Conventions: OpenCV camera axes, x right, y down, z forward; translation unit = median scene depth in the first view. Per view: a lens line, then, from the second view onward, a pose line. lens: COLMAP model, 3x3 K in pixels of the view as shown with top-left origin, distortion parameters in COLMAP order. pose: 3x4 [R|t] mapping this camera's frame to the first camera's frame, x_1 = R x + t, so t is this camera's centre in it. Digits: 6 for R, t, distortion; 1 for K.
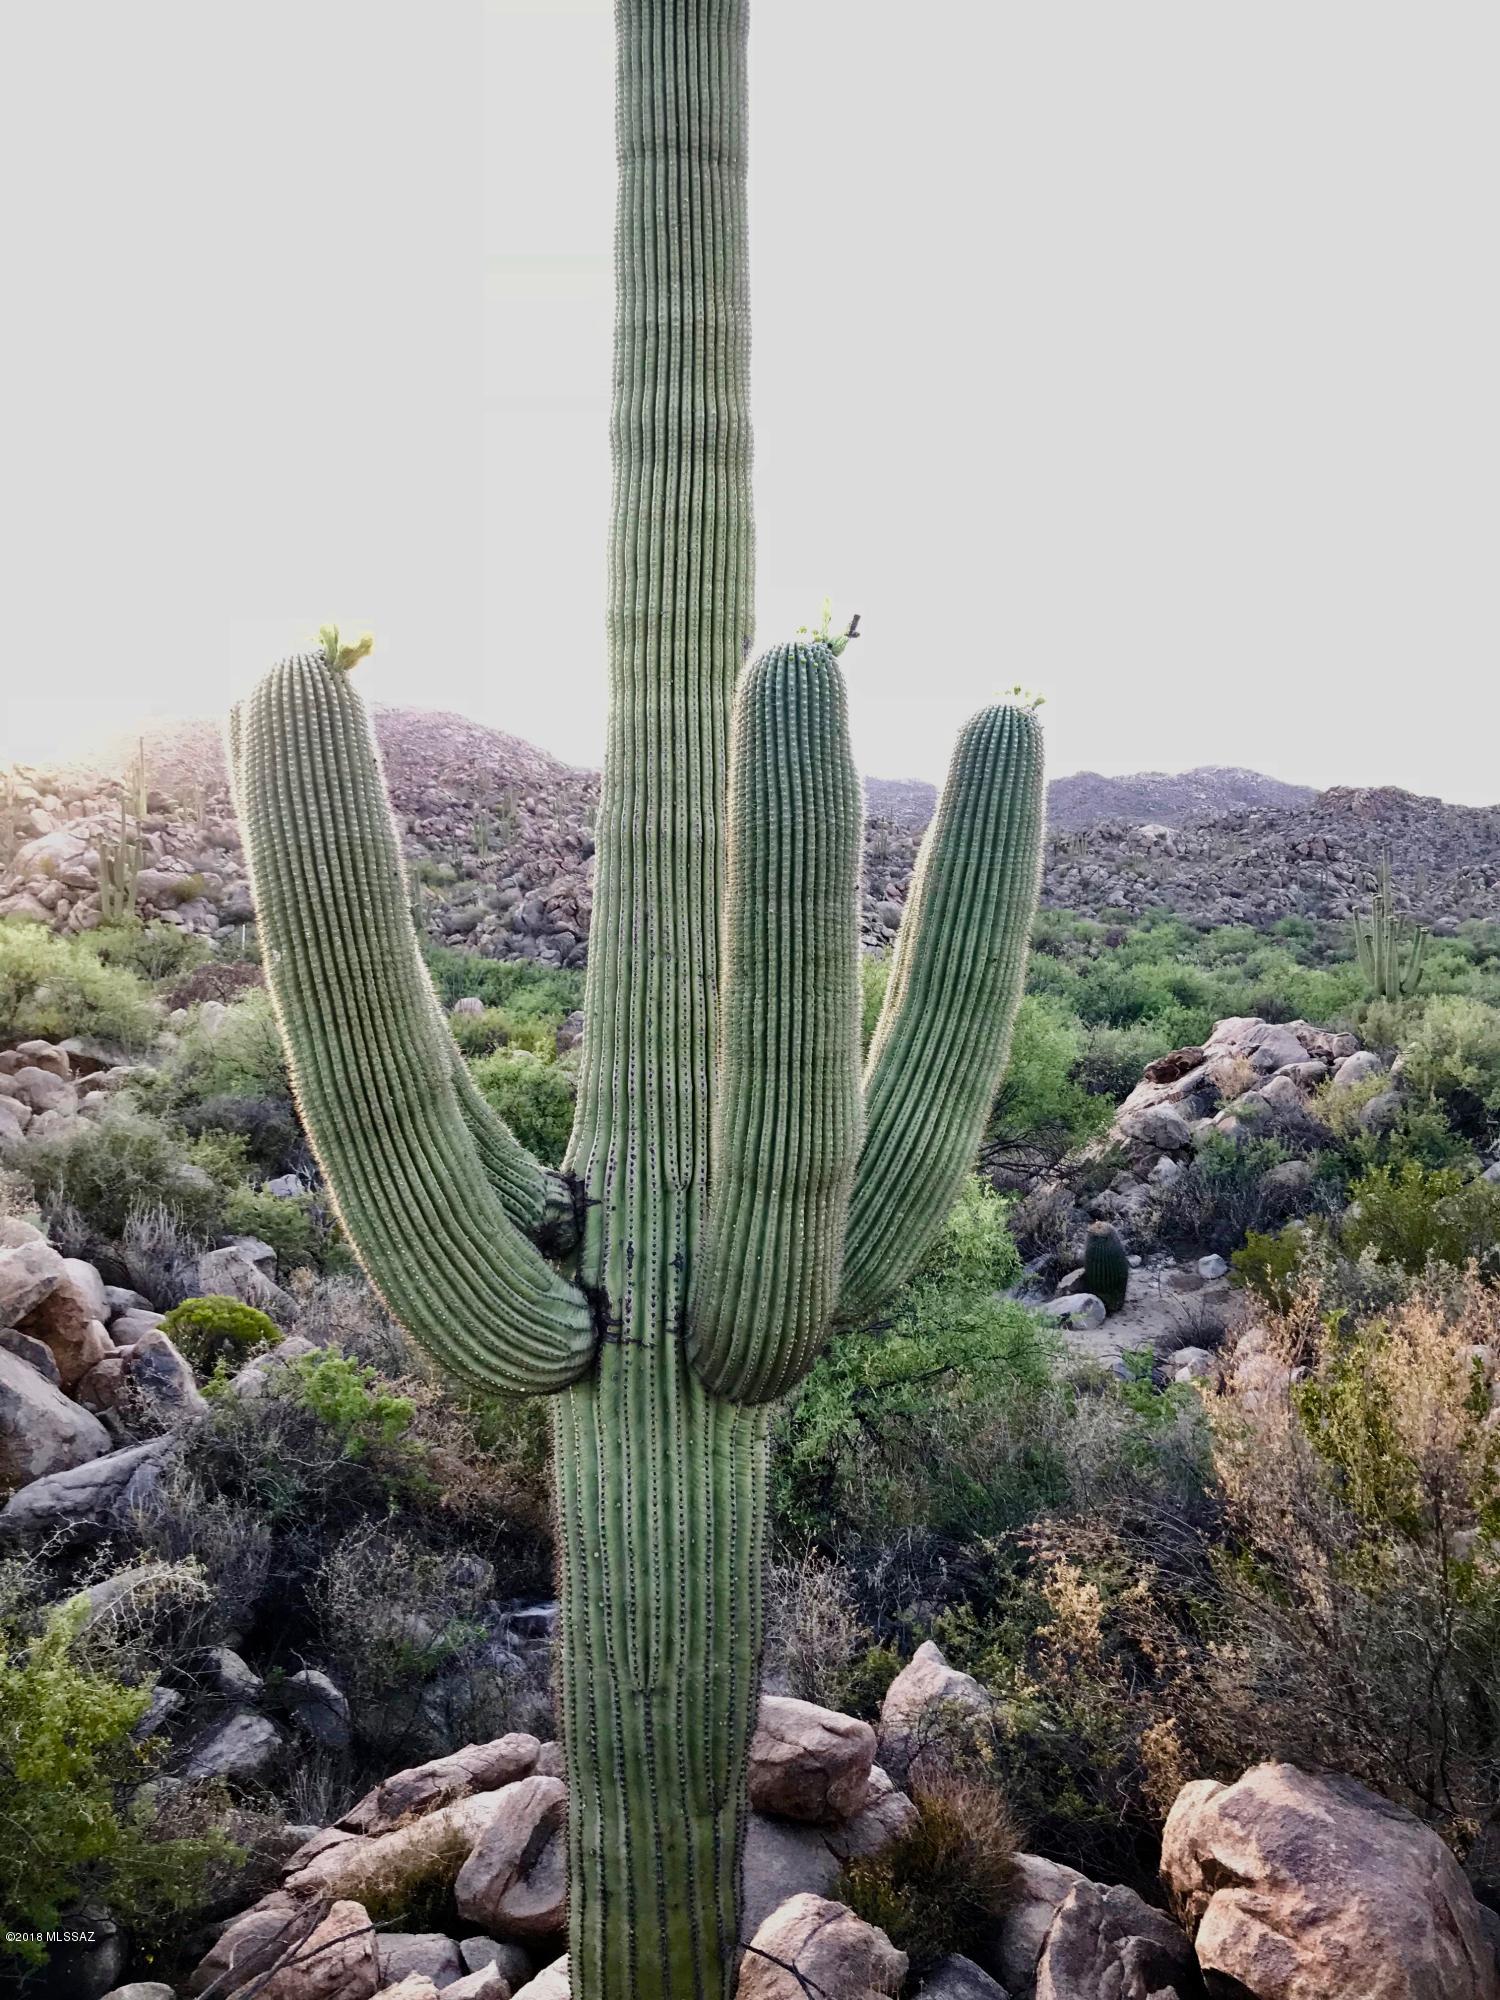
lens RADIAL K [[1622.9, 0, 760.7], [0, 1622.9, 998.4], [0, 0, 1]] dist [0.132063, -0.444912]
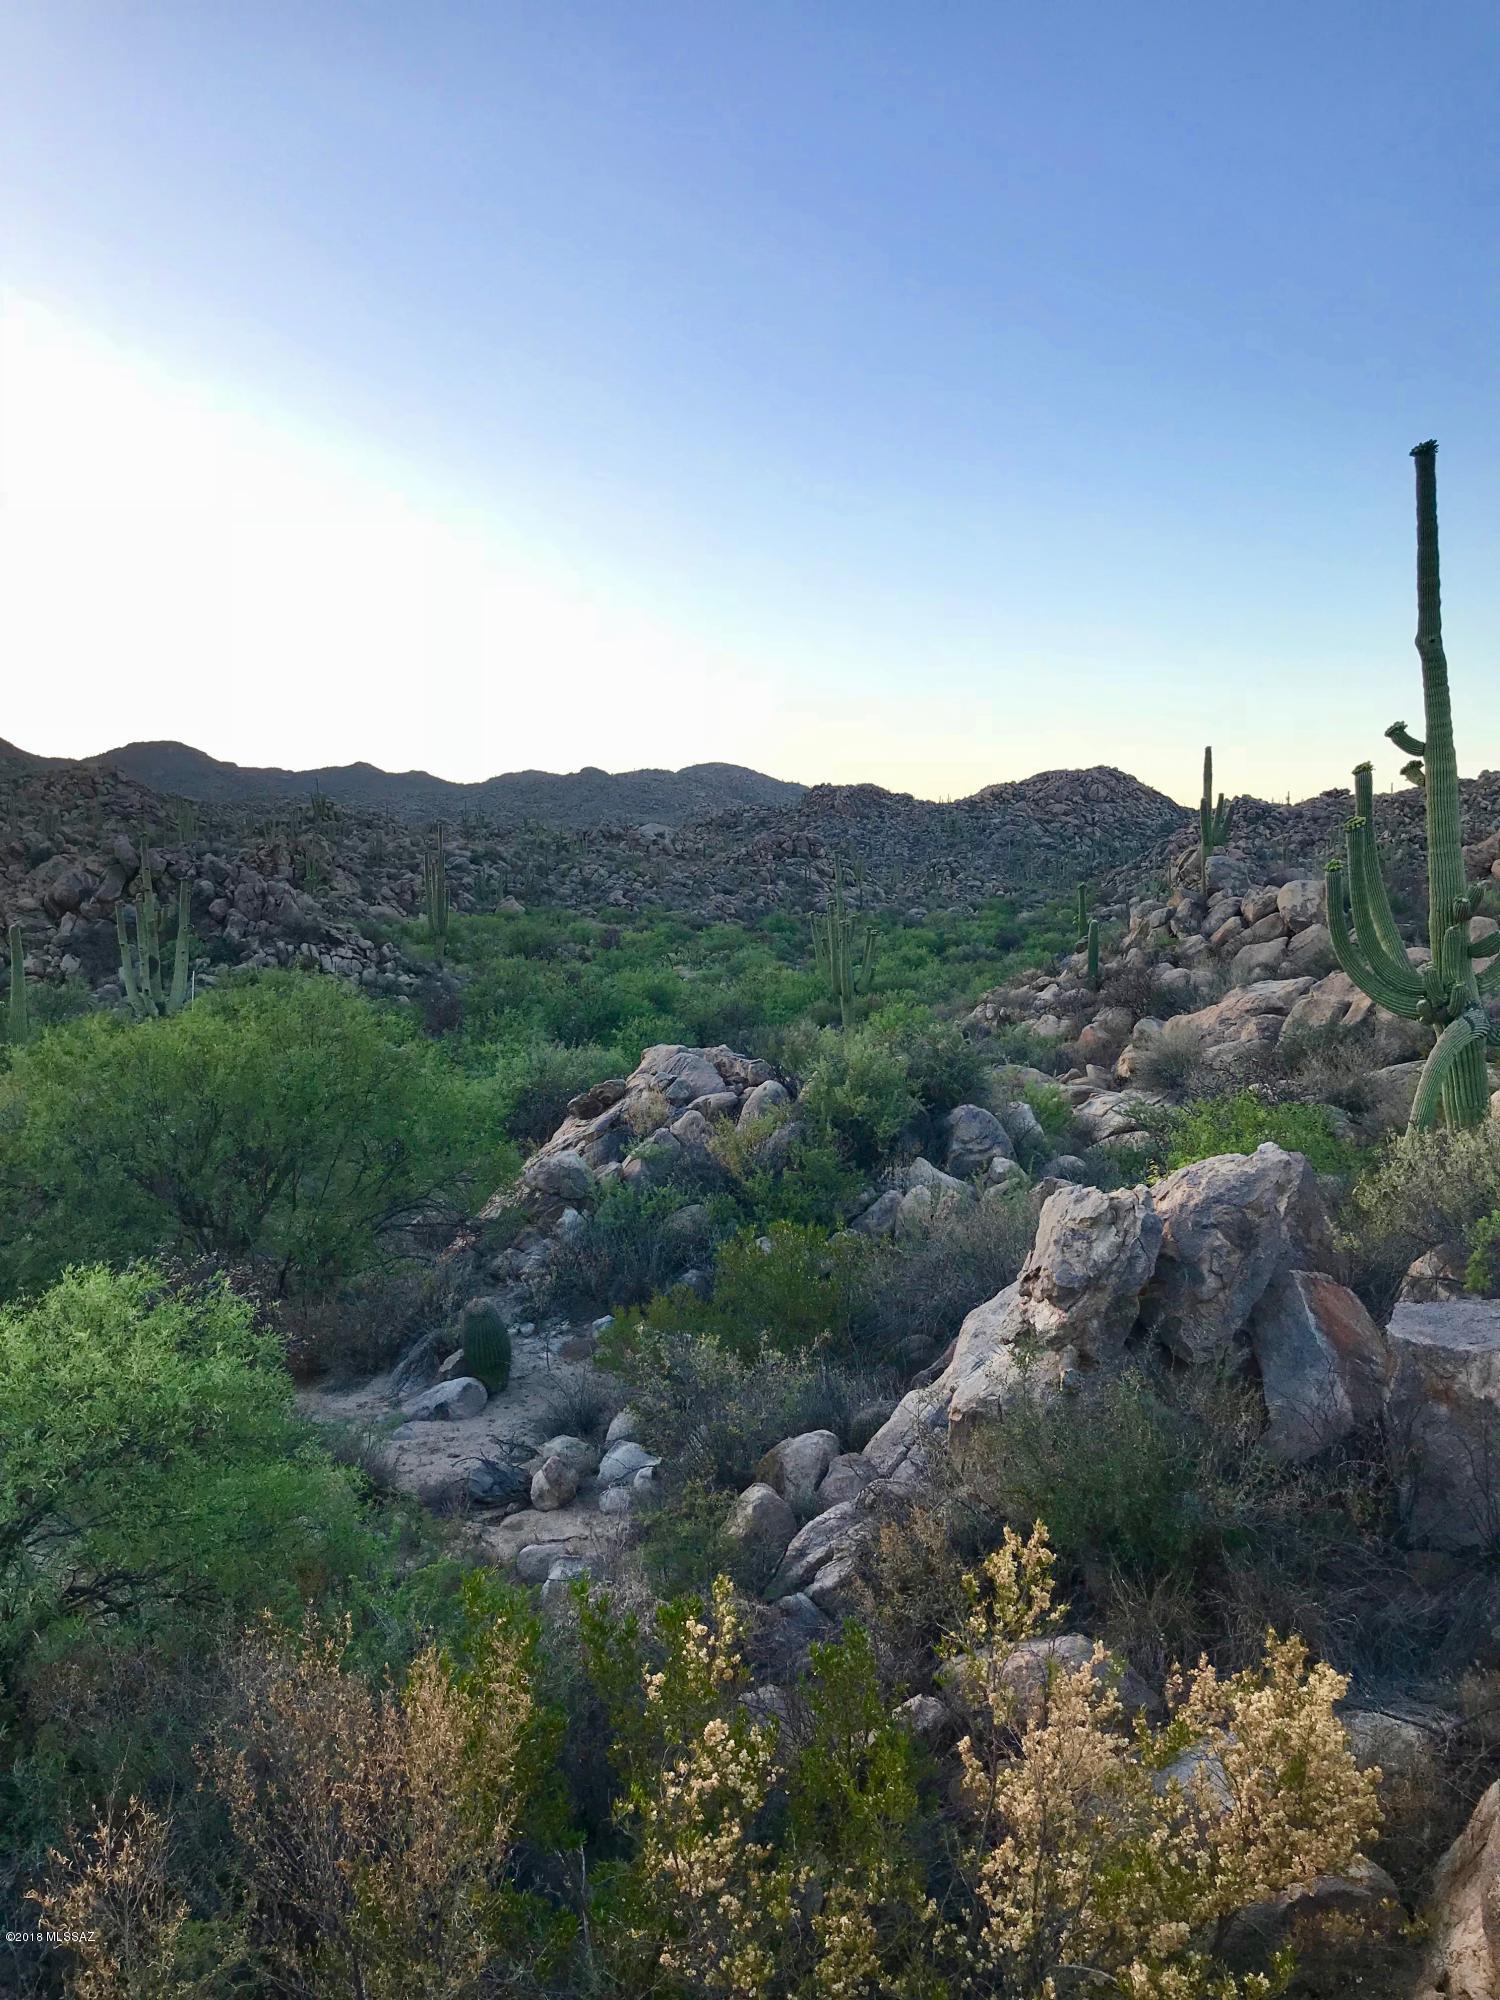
lens RADIAL K [[1621.5, 0, 759.6], [0, 1621.5, 989.1], [0, 0, 1]] dist [0.140944, -0.448298]
pose [[0.956441, -0.037368, 0.289523, 0.094981], [0.038396, 0.999260, 0.002130, -0.032029], [-0.289388, 0.009079, 0.957169, 0.066187]]
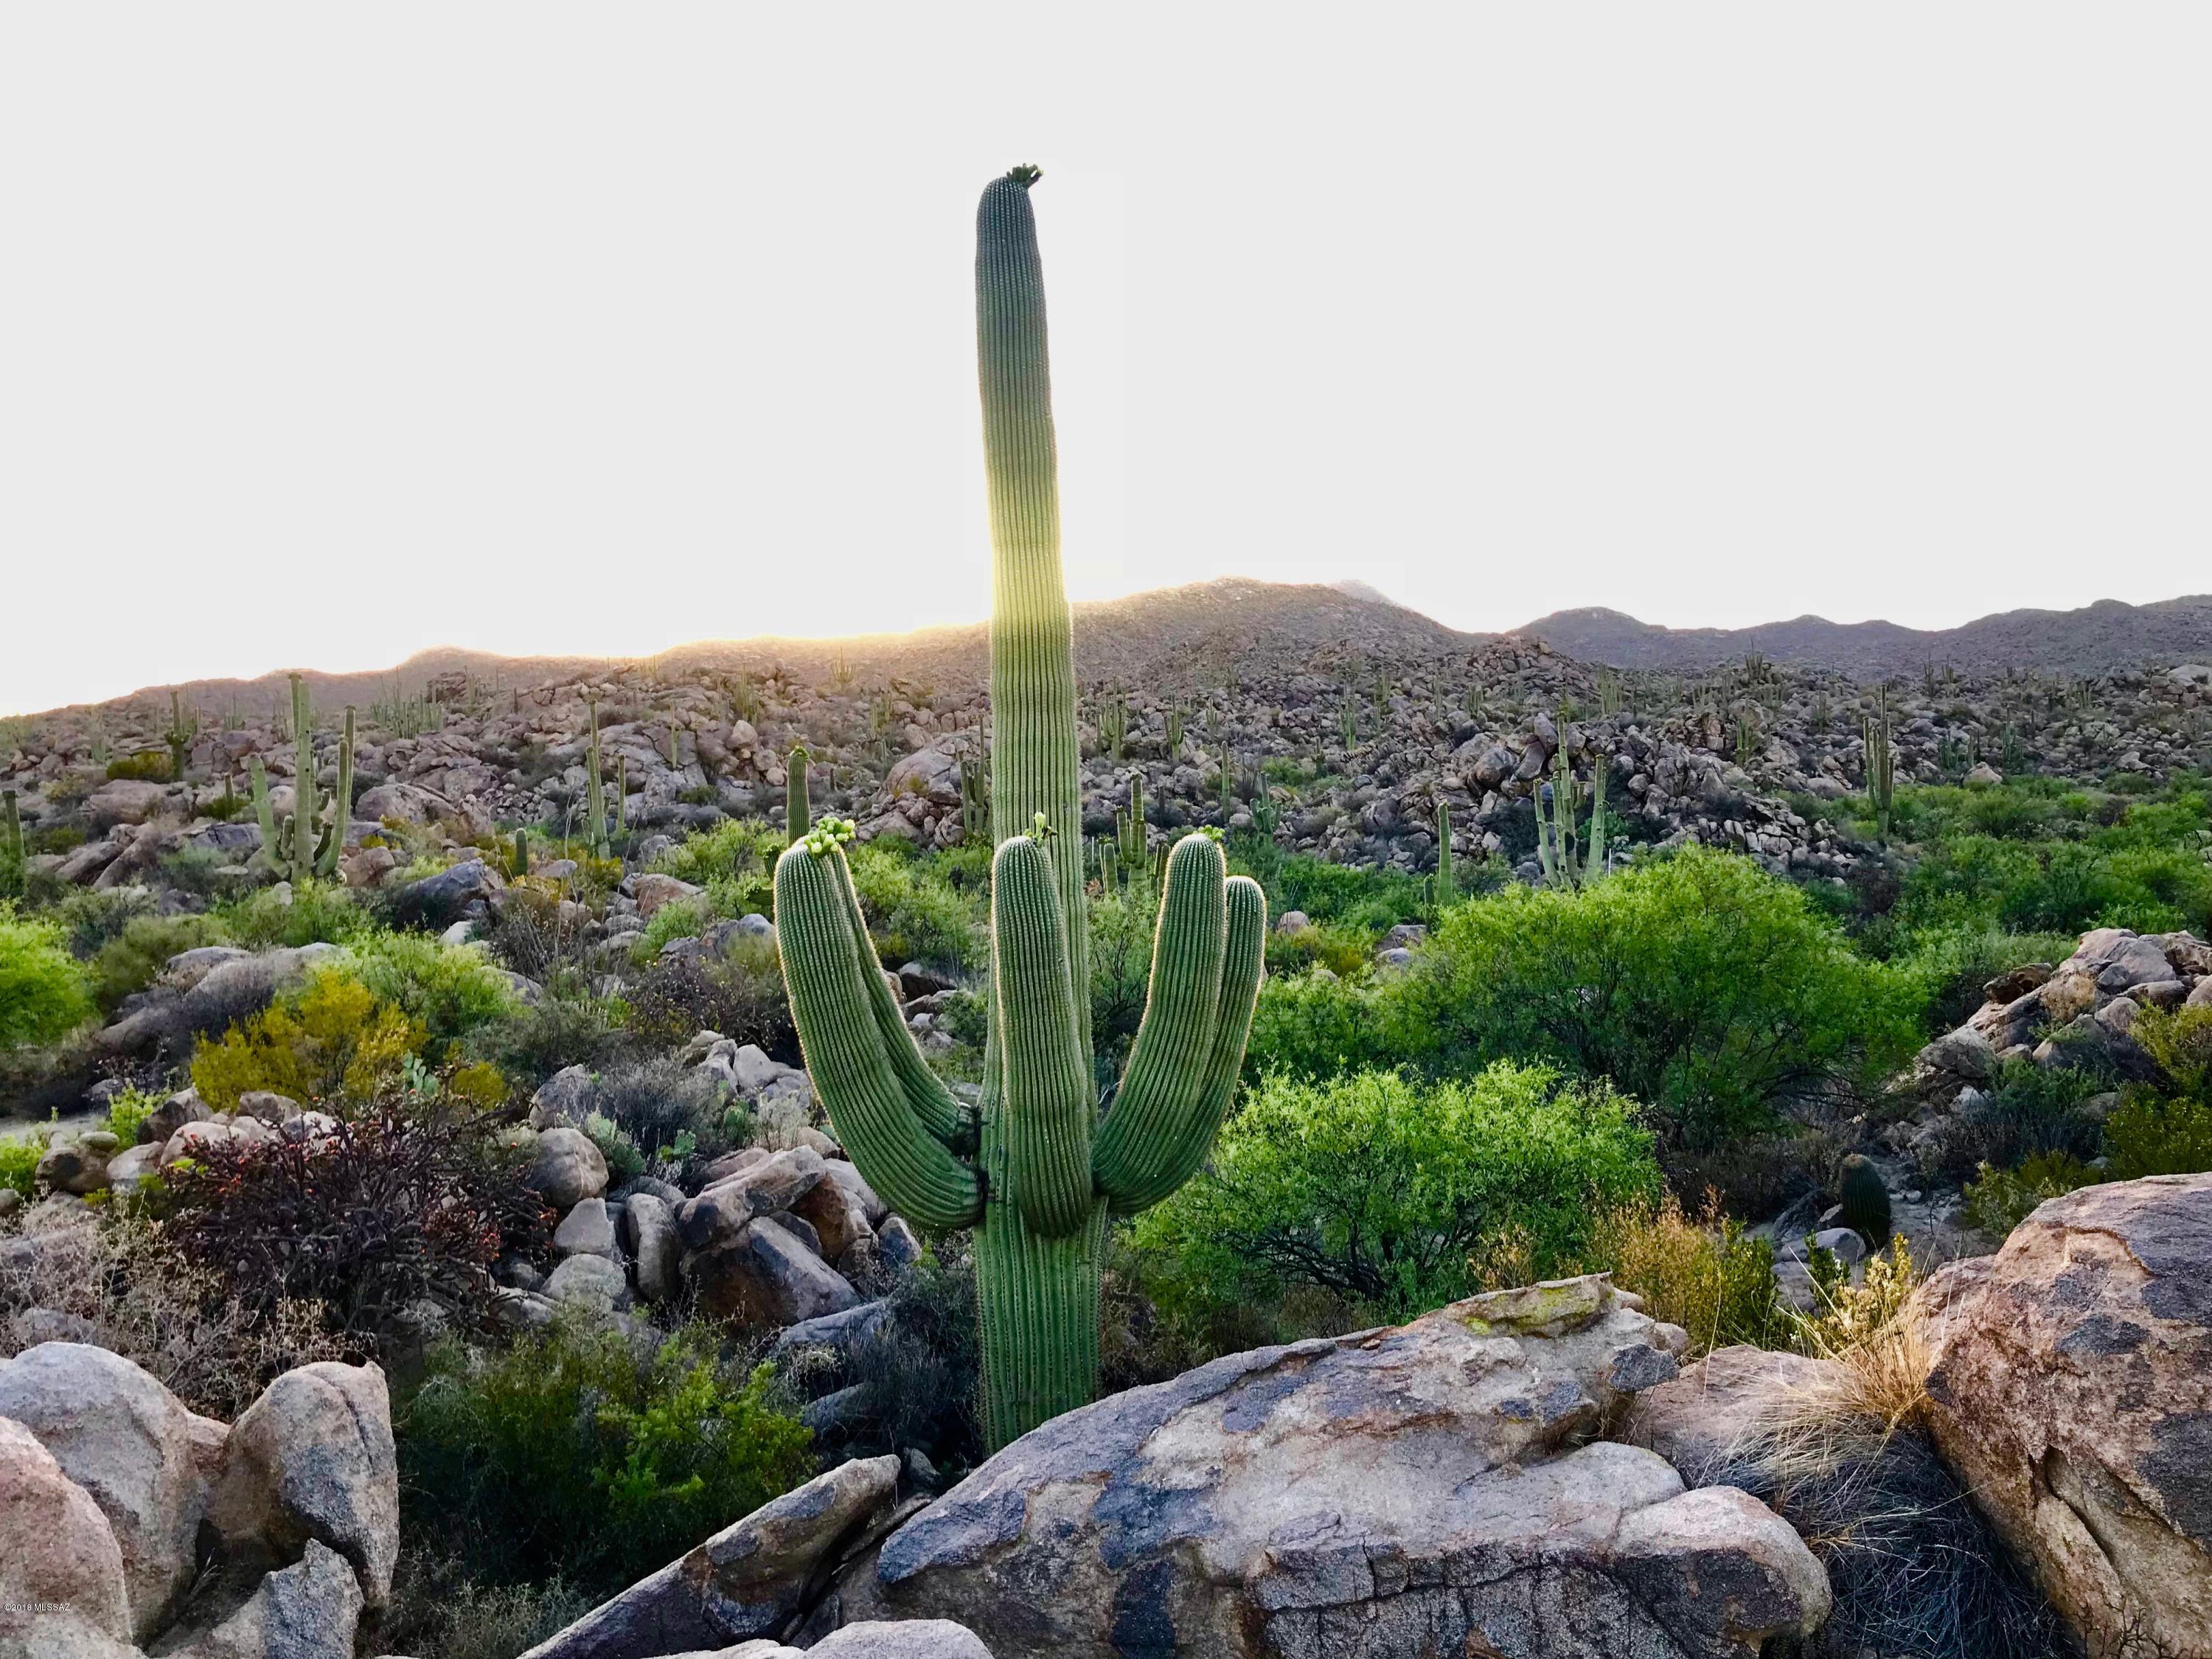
lens RADIAL K [[1793.4, 0, 1106.5], [0, 1793.4, 837.0], [0, 0, 1]] dist [0.140944, -0.448298]
pose [[0.950725, -0.031410, -0.308440, 0.116968], [0.021319, 0.999123, -0.036033, -0.020750], [0.309302, 0.027682, 0.950561, -0.153367]]
